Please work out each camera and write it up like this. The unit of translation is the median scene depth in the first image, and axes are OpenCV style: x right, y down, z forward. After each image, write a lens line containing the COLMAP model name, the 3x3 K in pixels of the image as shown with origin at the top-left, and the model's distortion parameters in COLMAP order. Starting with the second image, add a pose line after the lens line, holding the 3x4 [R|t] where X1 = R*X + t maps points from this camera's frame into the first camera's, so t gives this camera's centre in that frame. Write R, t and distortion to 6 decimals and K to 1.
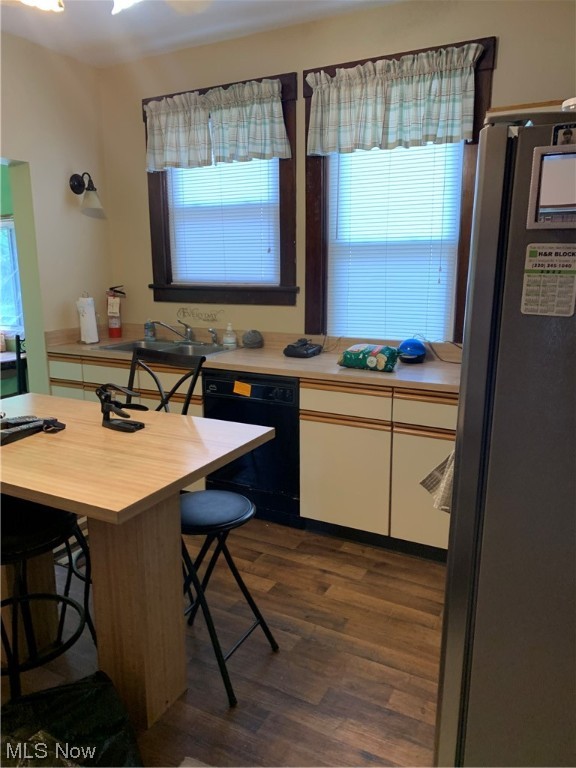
lens RADIAL K [[586.6, 0, 287.6], [0, 586.6, 392.4], [0, 0, 1]] dist [0.040638, -0.051374]
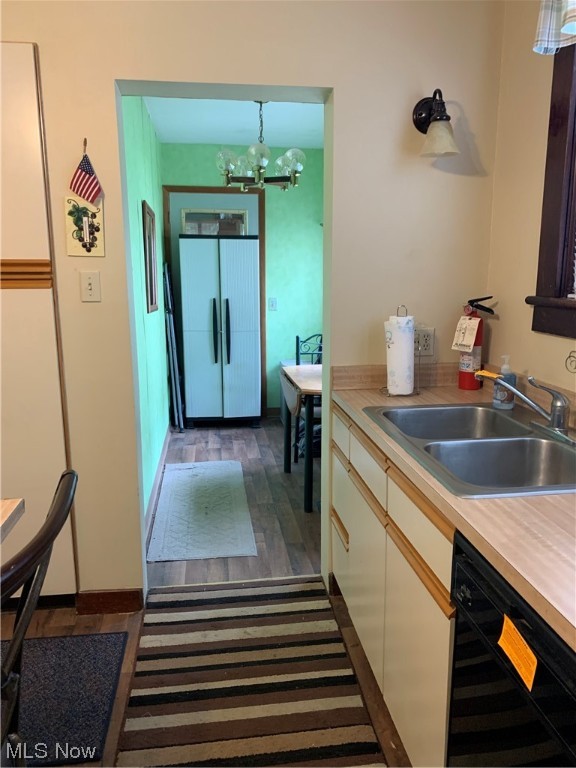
lens RADIAL K [[595.1, 0, 306.7], [0, 595.1, 383.0], [0, 0, 1]] dist [0.005429, -0.012419]
pose [[0.597557, 0.155148, -0.786673, 0.059205], [-0.179002, 0.982154, 0.057731, -0.108220], [0.781591, 0.106318, 0.614664, 0.557246]]
